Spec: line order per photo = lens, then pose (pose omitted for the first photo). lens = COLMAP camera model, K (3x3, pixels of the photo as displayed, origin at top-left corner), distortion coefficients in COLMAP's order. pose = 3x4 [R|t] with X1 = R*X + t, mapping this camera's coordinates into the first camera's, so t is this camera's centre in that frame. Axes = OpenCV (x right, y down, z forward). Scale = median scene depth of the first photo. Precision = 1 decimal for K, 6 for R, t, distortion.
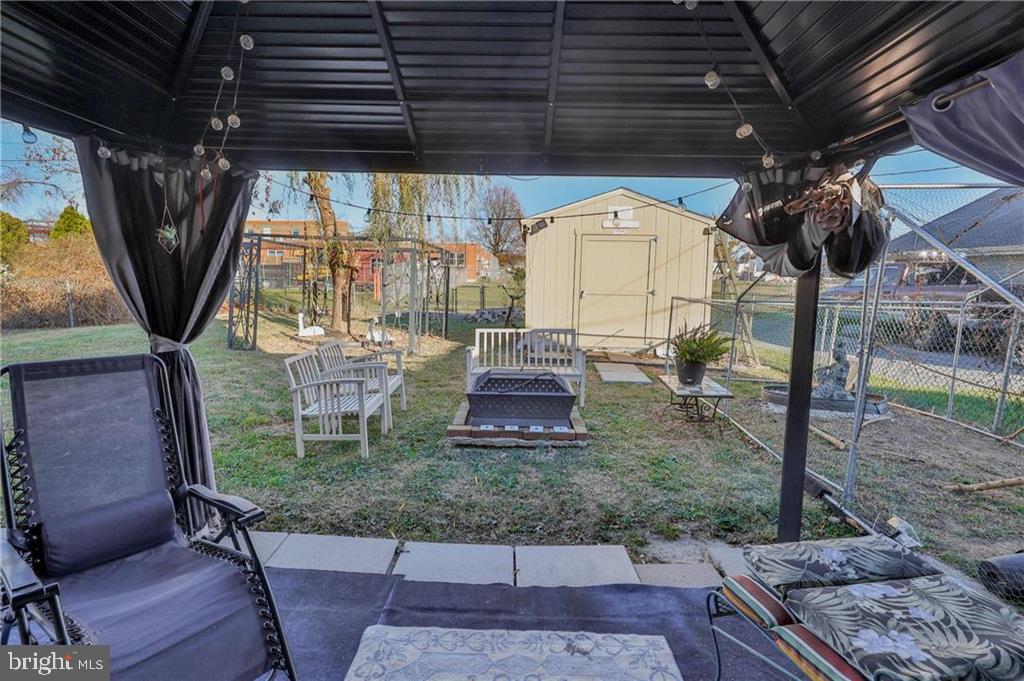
lens RADIAL K [[498.9, 0, 512.0], [0, 498.9, 340.5], [0, 0, 1]] dist [-0.000005, -0.000021]
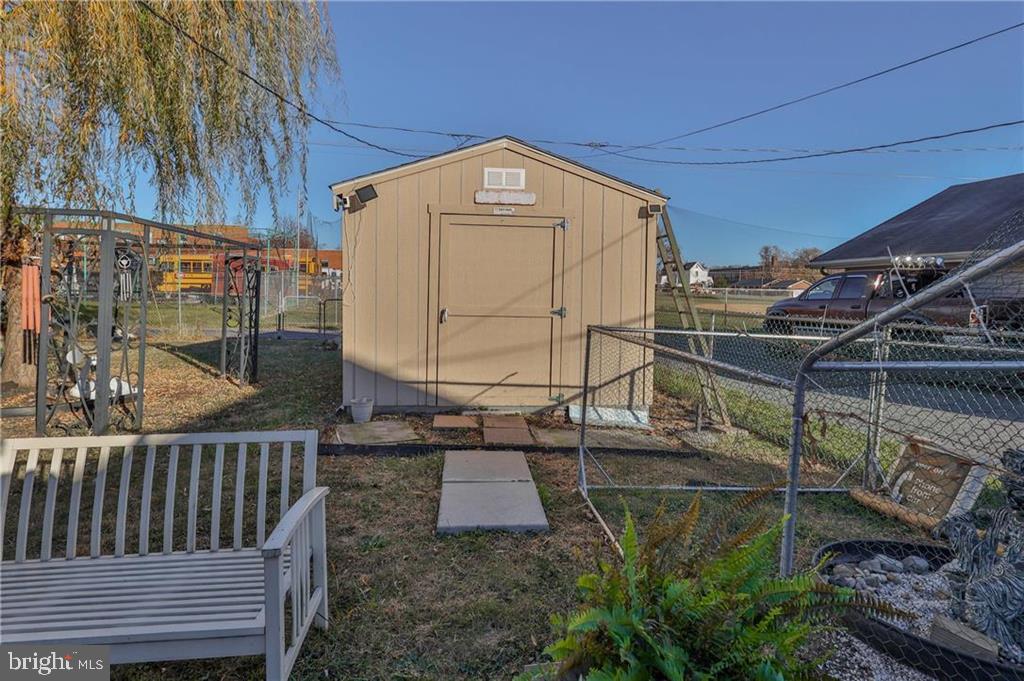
lens RADIAL K [[504.4, 0, 510.2], [0, 504.4, 324.7], [0, 0, 1]] dist [-0.001643, -0.000329]
pose [[0.990701, -0.008879, 0.135768, 0.140749], [0.016413, 0.998380, -0.054479, -0.049505], [-0.135065, 0.056200, 0.989242, 0.413770]]
